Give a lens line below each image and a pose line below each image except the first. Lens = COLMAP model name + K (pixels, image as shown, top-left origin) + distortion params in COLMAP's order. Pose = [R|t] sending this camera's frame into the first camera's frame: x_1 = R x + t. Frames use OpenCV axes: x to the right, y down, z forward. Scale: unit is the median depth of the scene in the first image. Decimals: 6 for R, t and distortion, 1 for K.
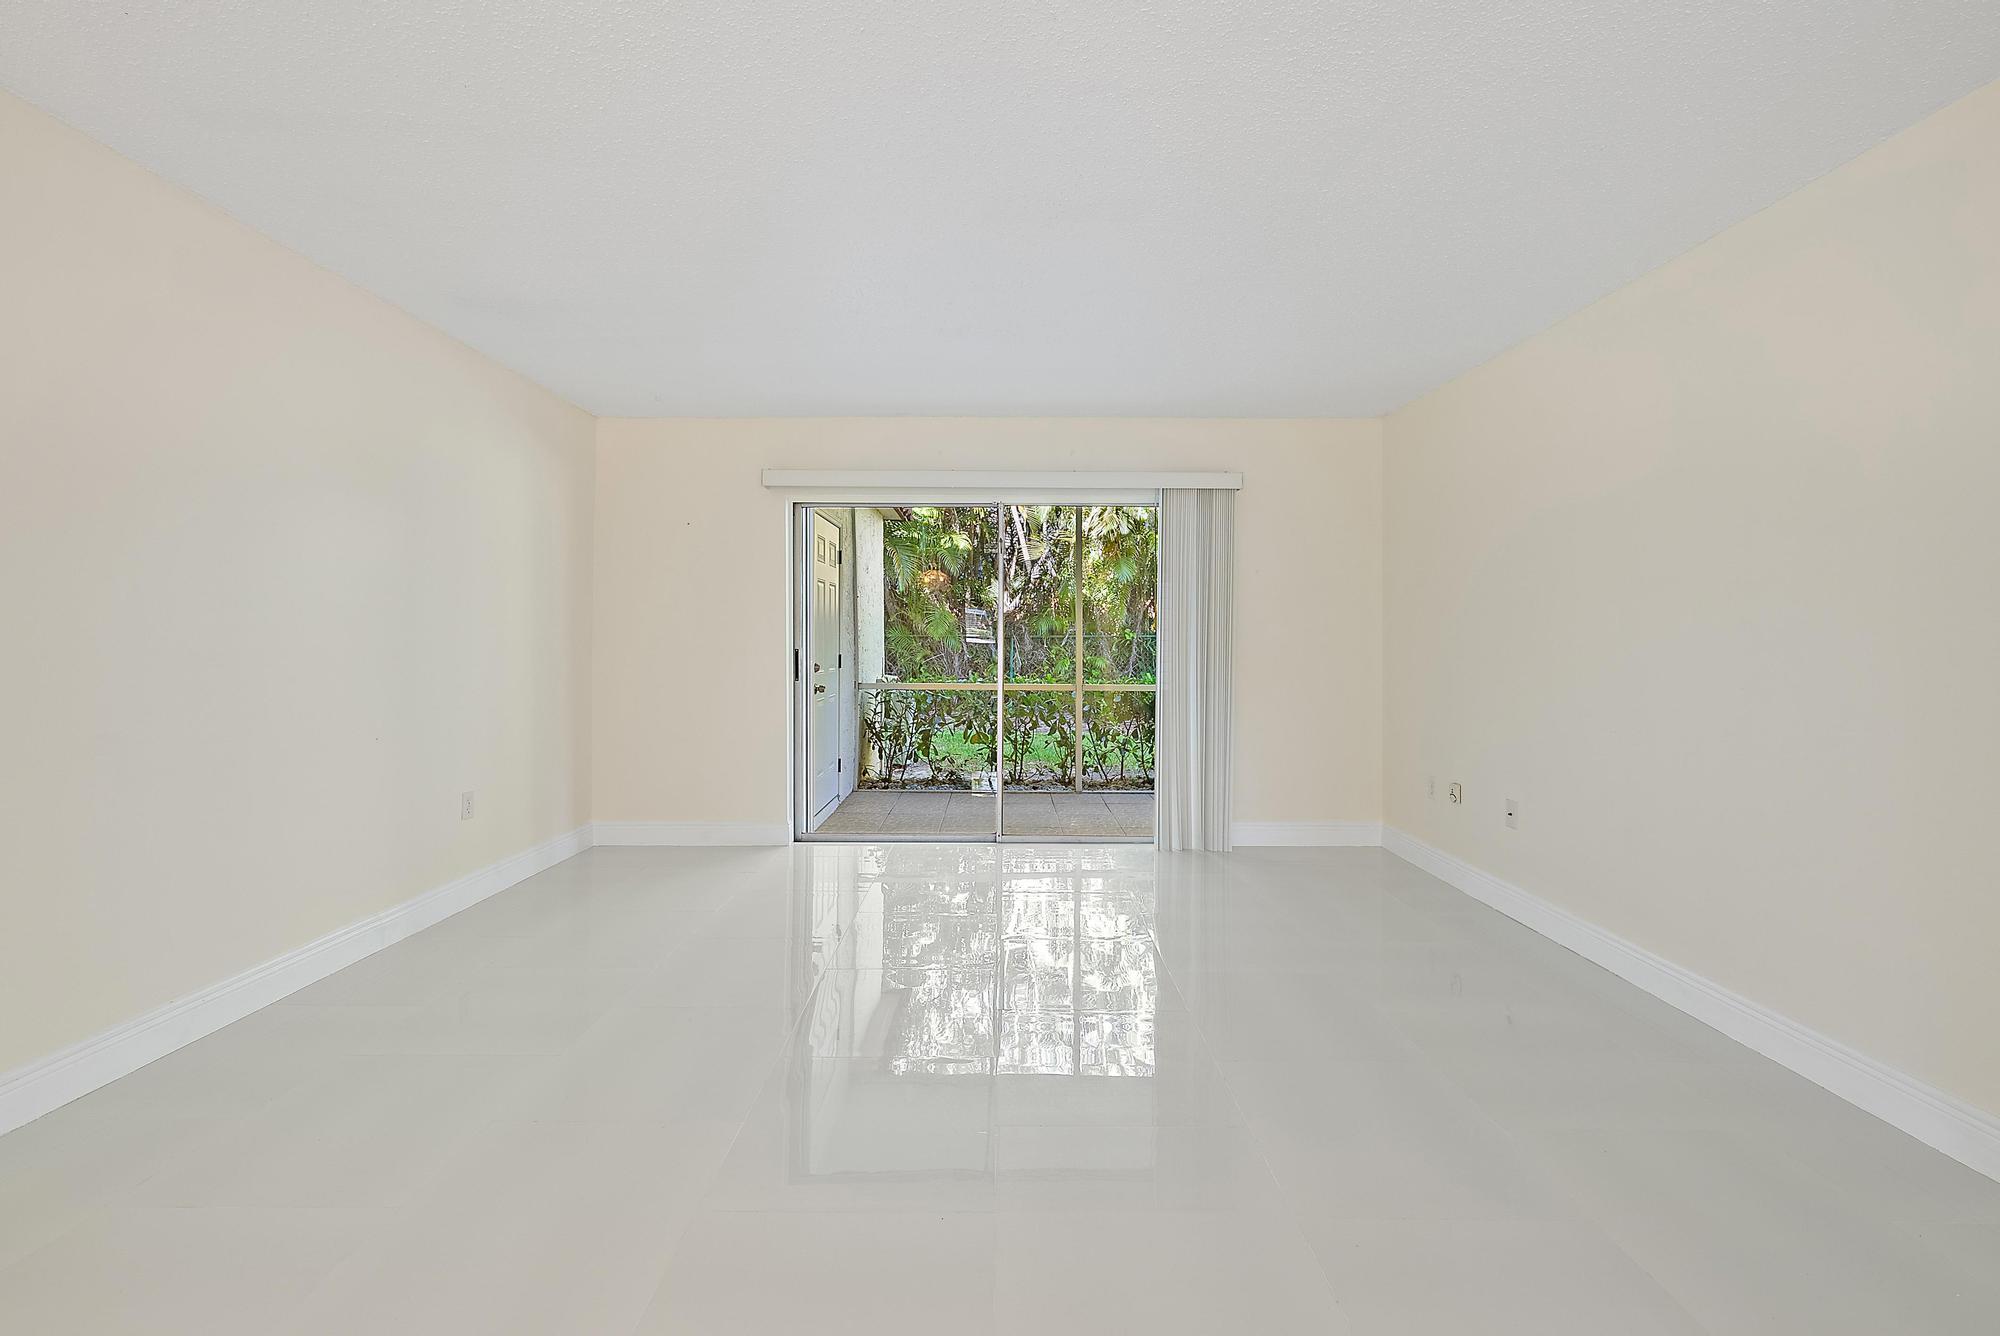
lens RADIAL K [[808.4, 0, 1003.4], [0, 808.4, 627.5], [0, 0, 1]] dist [-0.000902, -0.000150]
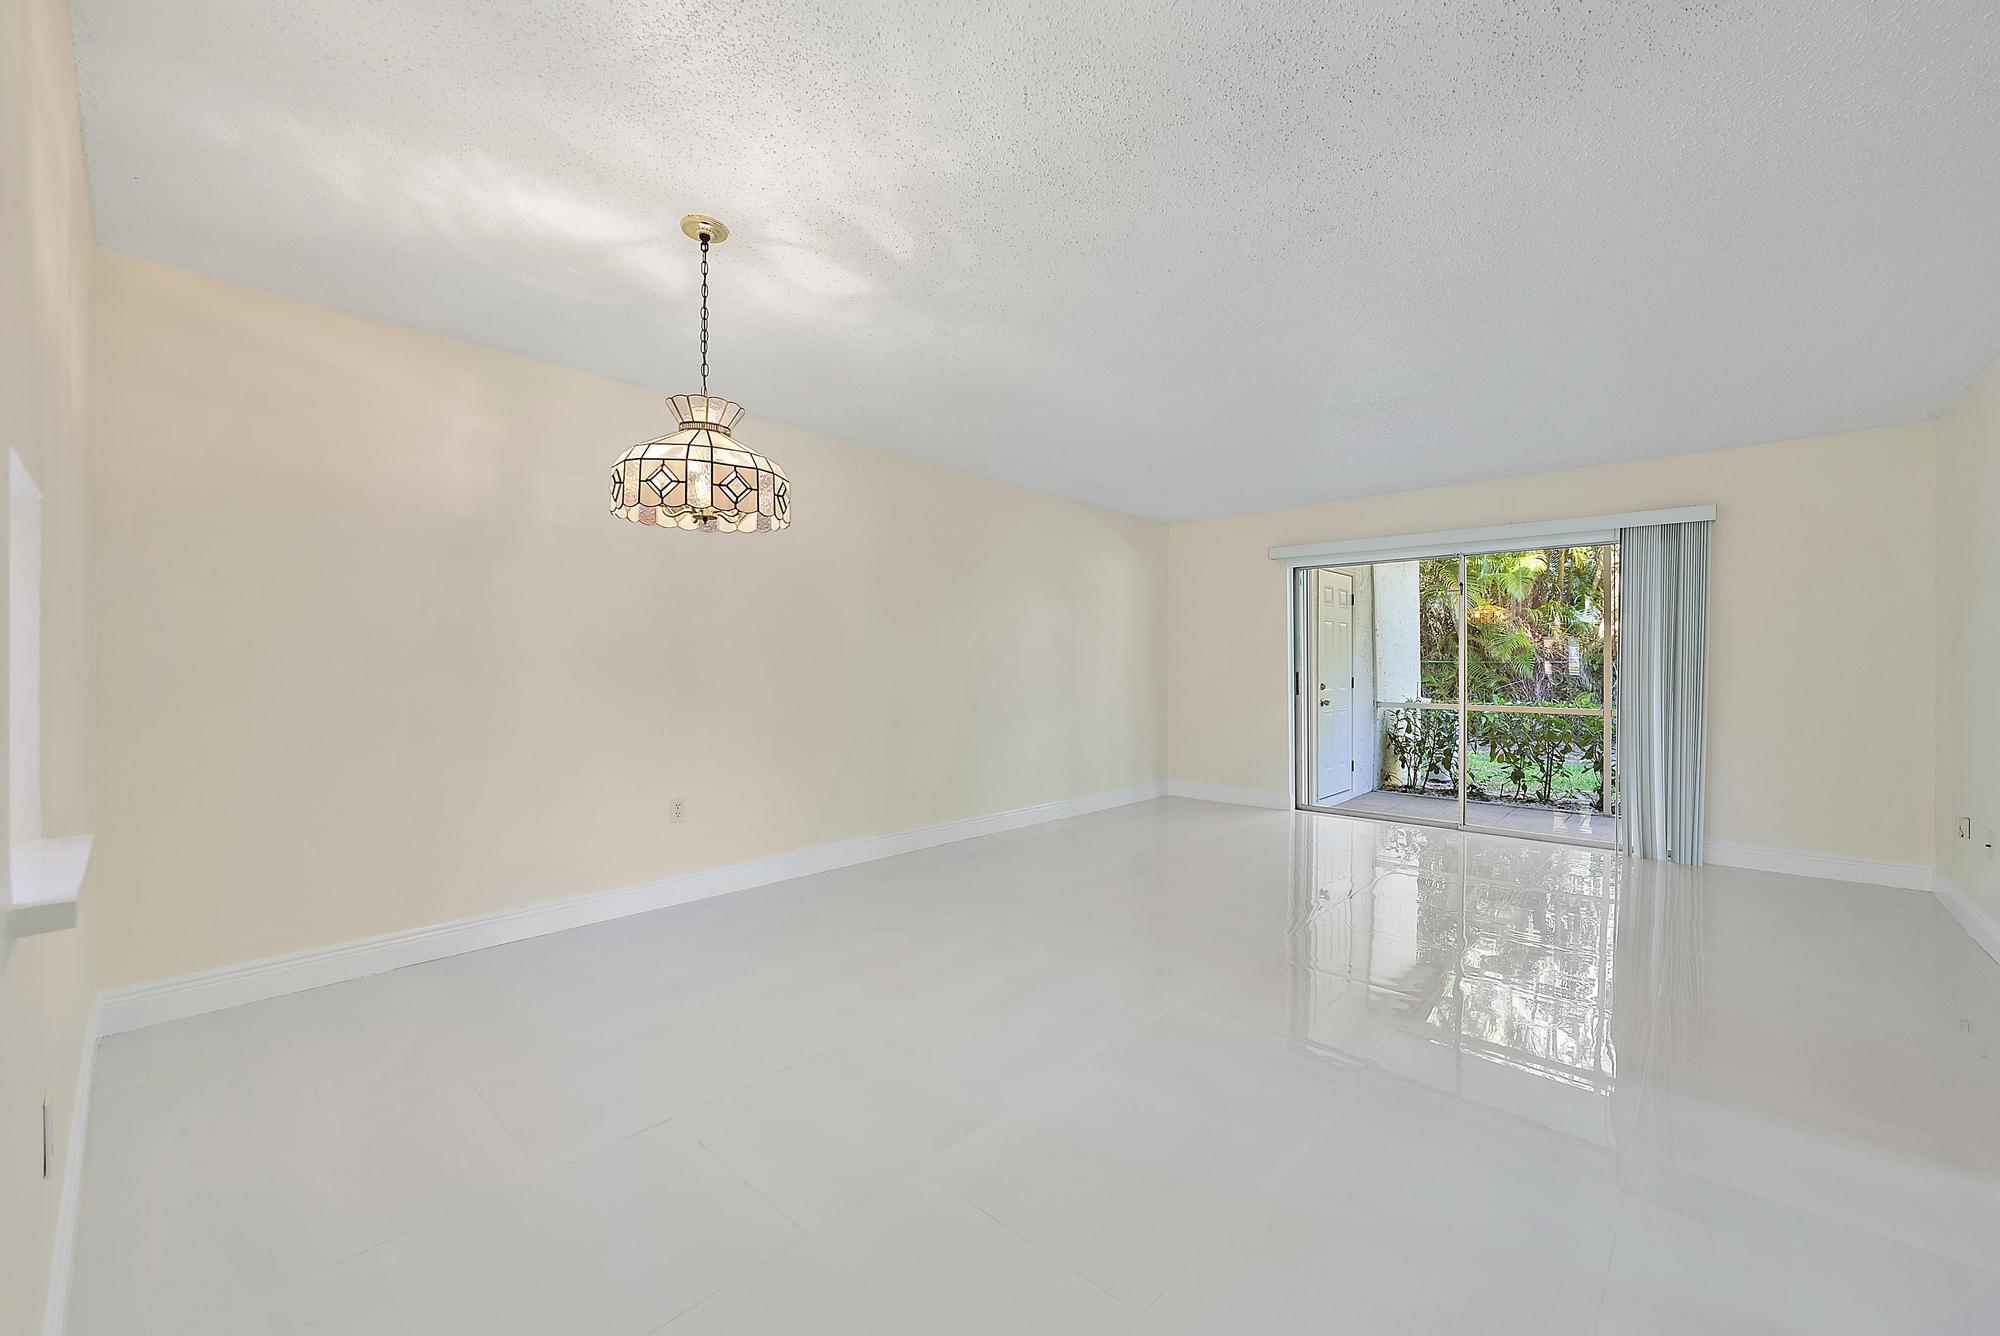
lens RADIAL K [[808.4, 0, 1005.0], [0, 808.4, 666.8], [0, 0, 1]] dist [-0.000902, -0.000150]
pose [[0.746447, 0.001325, -0.665443, 0.224695], [0.009478, 0.999875, 0.012623, -0.003860], [0.665377, -0.015729, 0.746342, -0.286794]]
